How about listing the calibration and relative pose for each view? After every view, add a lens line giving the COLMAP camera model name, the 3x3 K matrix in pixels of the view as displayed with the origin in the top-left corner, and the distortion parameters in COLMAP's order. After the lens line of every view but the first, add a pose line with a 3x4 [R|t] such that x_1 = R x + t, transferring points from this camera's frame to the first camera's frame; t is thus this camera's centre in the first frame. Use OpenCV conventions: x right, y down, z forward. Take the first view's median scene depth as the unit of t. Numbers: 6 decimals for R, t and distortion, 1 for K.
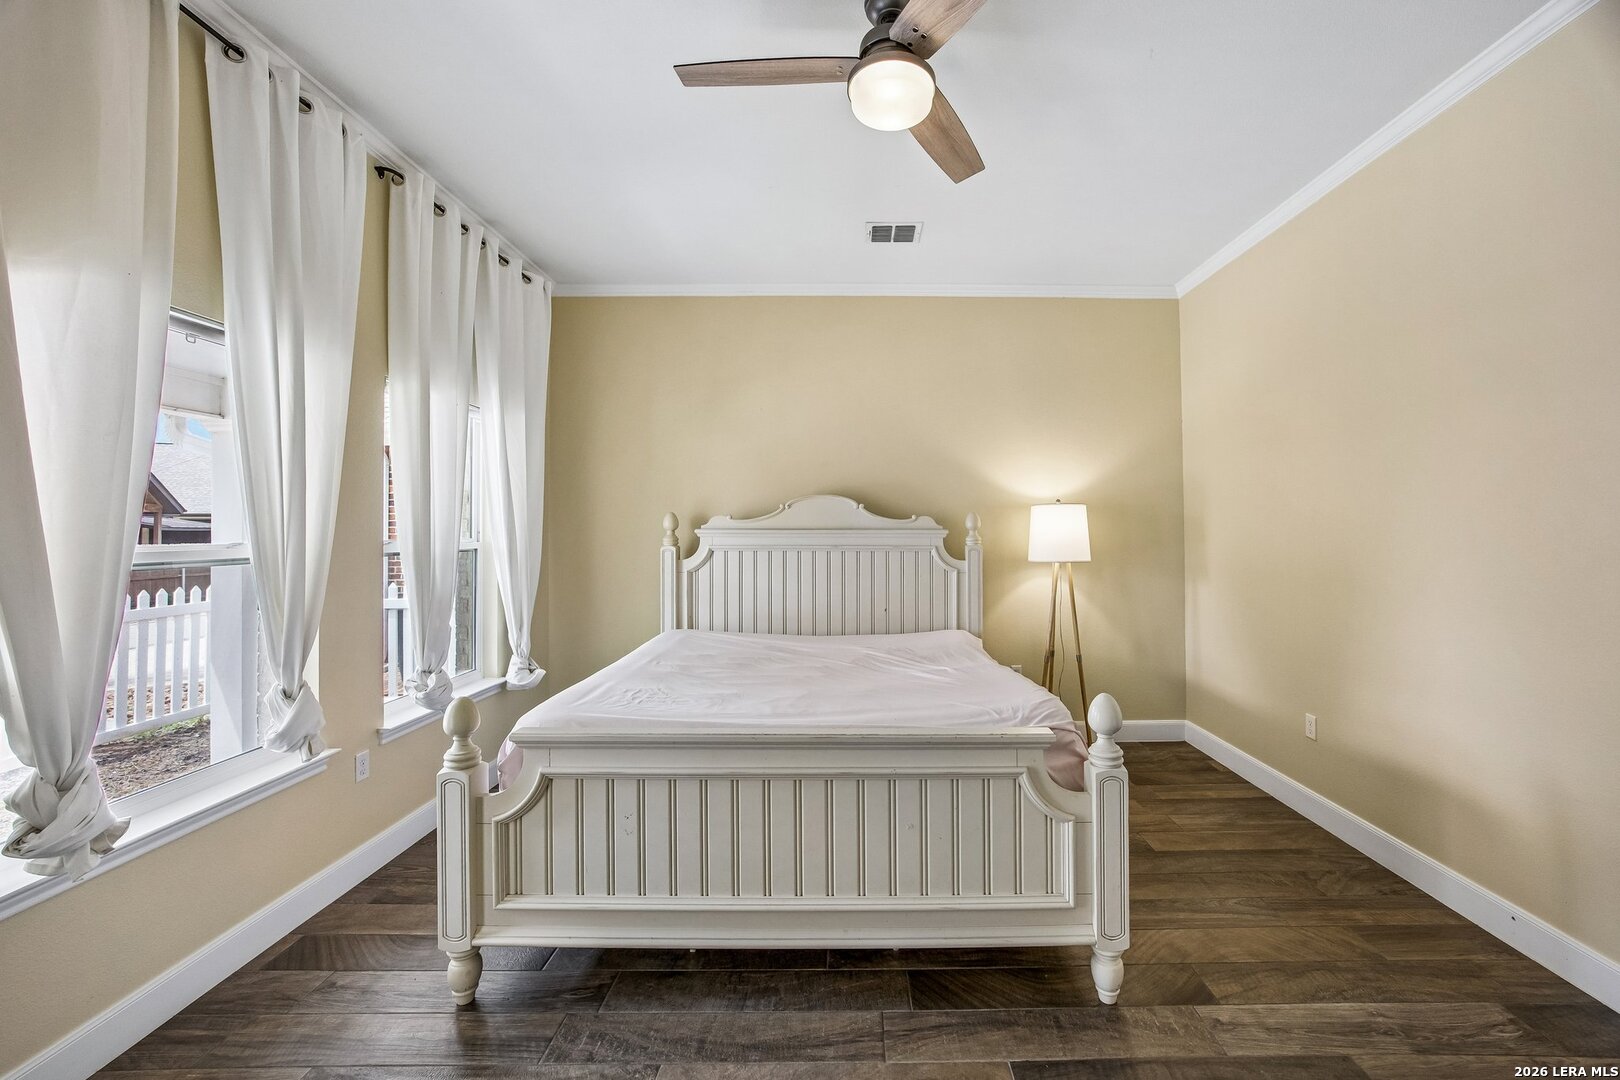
lens RADIAL K [[628.3, 0, 807.6], [0, 628.3, 533.0], [0, 0, 1]] dist [-0.014076, 0.001249]
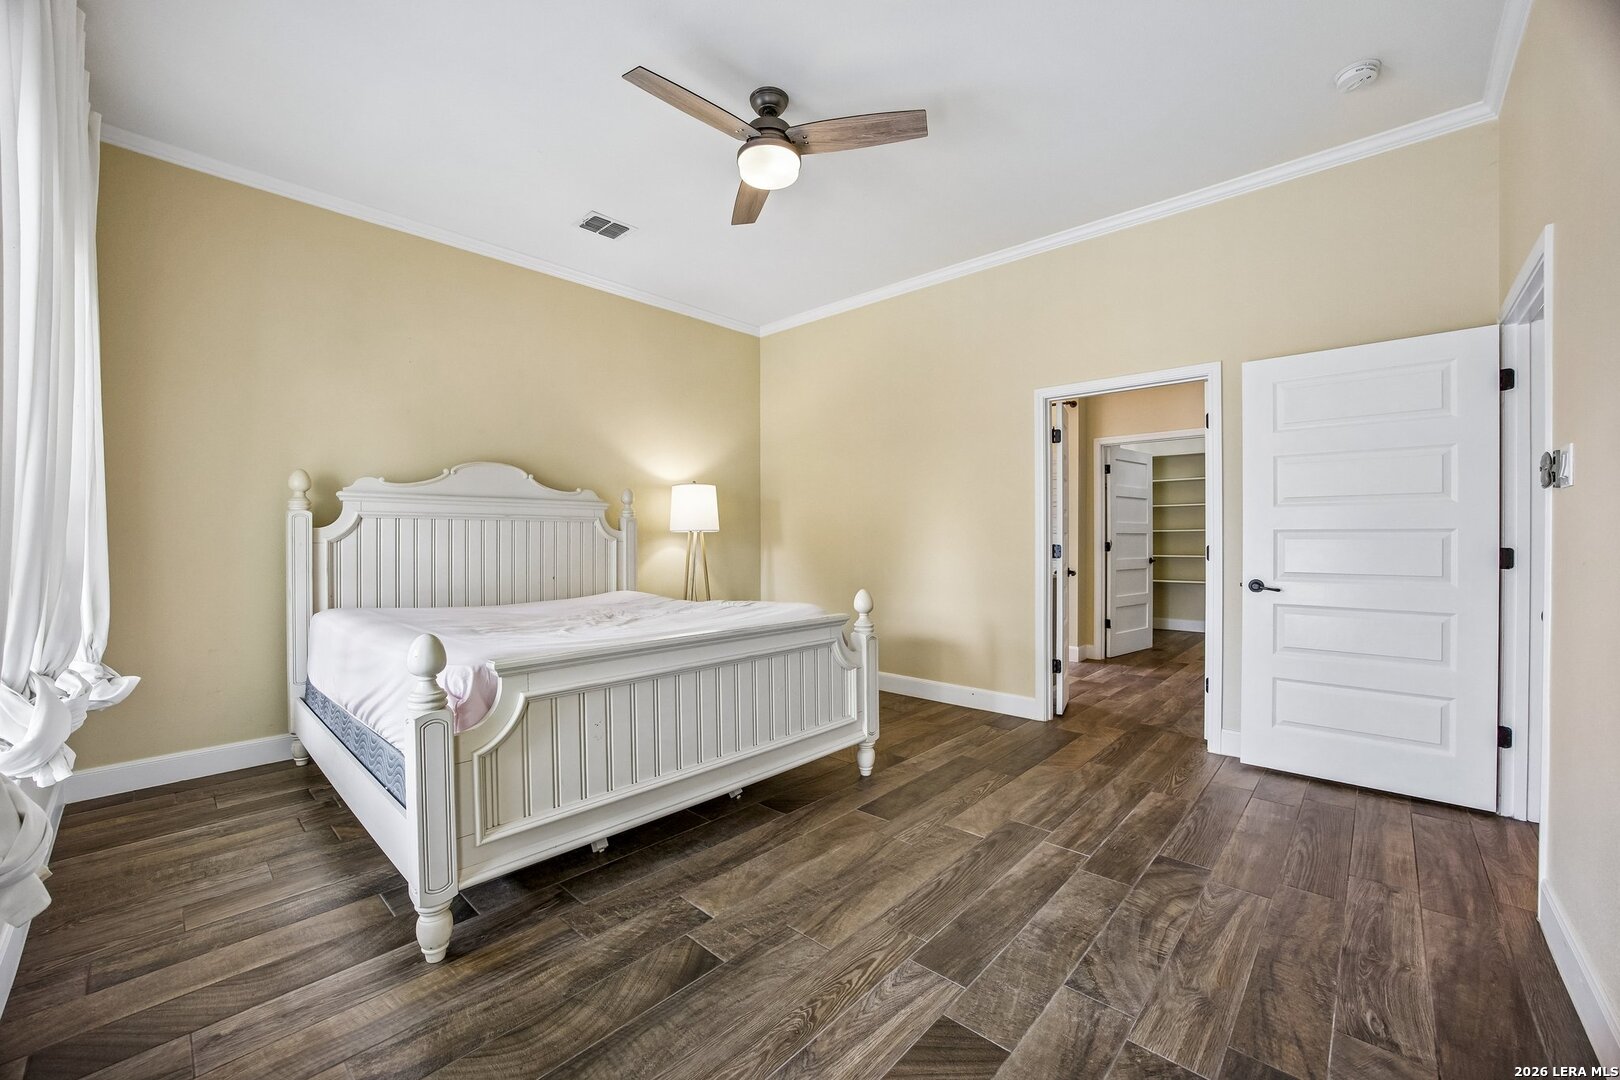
lens RADIAL K [[628.3, 0, 786.0], [0, 628.3, 541.4], [0, 0, 1]] dist [-0.014076, 0.001249]
pose [[0.713147, -0.008009, 0.700969, -0.350240], [-0.004714, 0.999857, 0.016220, 0.045952], [-0.700999, -0.014872, 0.713007, -0.010793]]
